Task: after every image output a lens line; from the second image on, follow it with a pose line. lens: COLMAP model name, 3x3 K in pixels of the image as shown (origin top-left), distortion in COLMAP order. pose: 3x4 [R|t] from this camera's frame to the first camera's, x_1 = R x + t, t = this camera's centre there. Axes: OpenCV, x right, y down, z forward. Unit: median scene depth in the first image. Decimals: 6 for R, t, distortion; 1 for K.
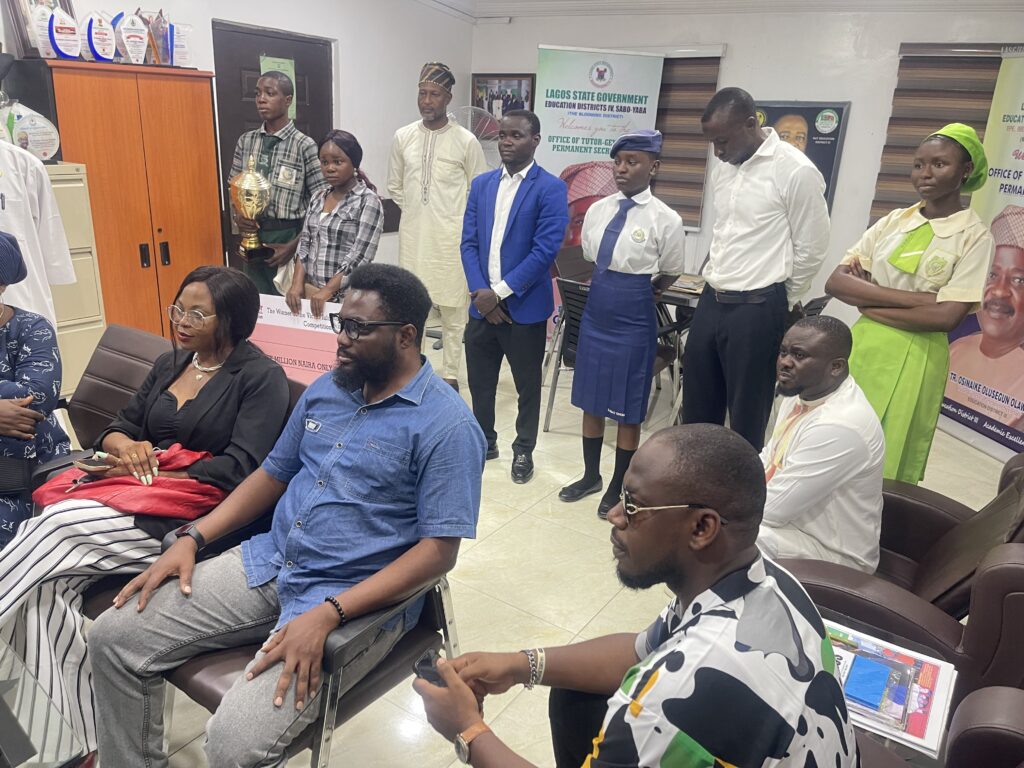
lens RADIAL K [[776.5, 0, 506.3], [0, 776.5, 385.9], [0, 0, 1]] dist [0.062736, -0.079070]
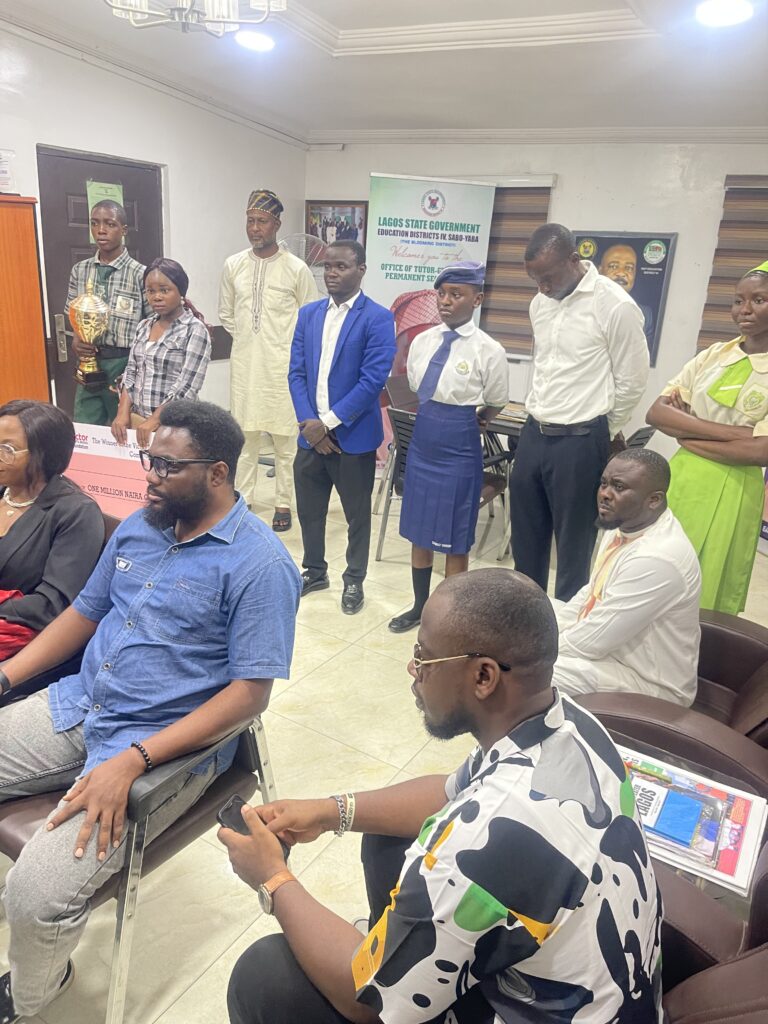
lens RADIAL K [[776.5, 0, 377.5], [0, 776.5, 507.4], [0, 0, 1]] dist [0.062736, -0.079070]
pose [[0.999394, -0.004208, 0.034542, 0.034297], [0.004294, 0.999988, -0.002417, -0.015768], [-0.034532, 0.002564, 0.999400, 0.007969]]
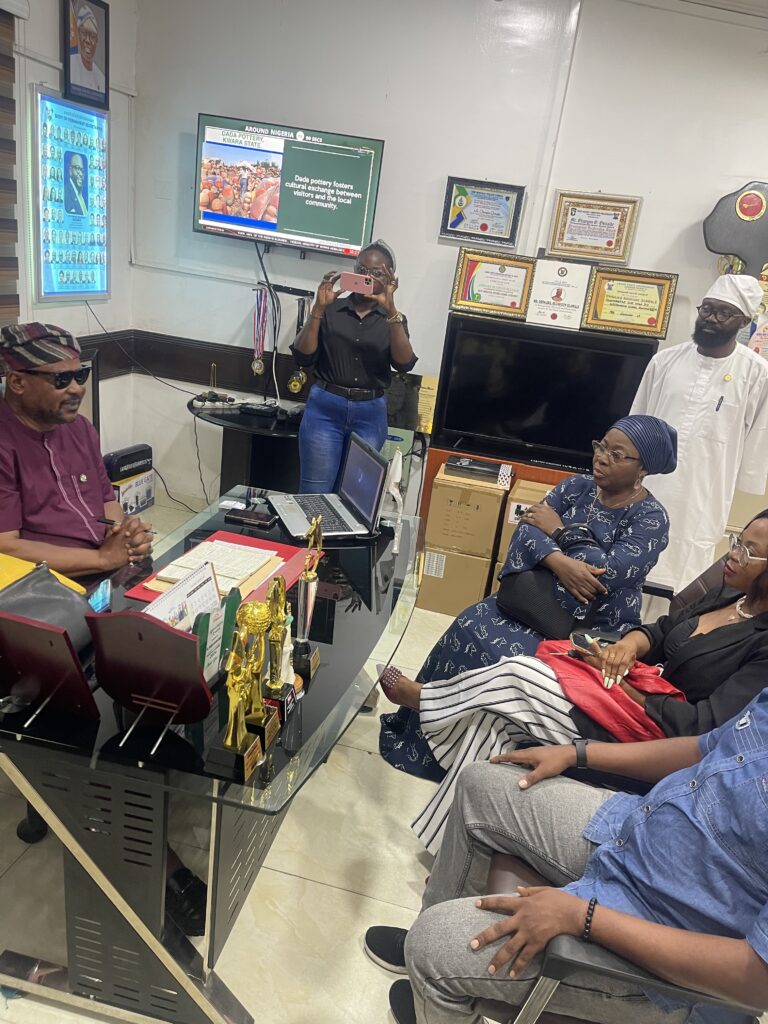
lens RADIAL K [[769.8, 0, 389.1], [0, 769.8, 513.5], [0, 0, 1]] dist [0.077453, -0.117973]
pose [[0.364591, 0.301261, -0.881088, 0.228363], [-0.398967, 0.905505, 0.144518, -0.100085], [0.841367, 0.298835, 0.450332, 0.259780]]
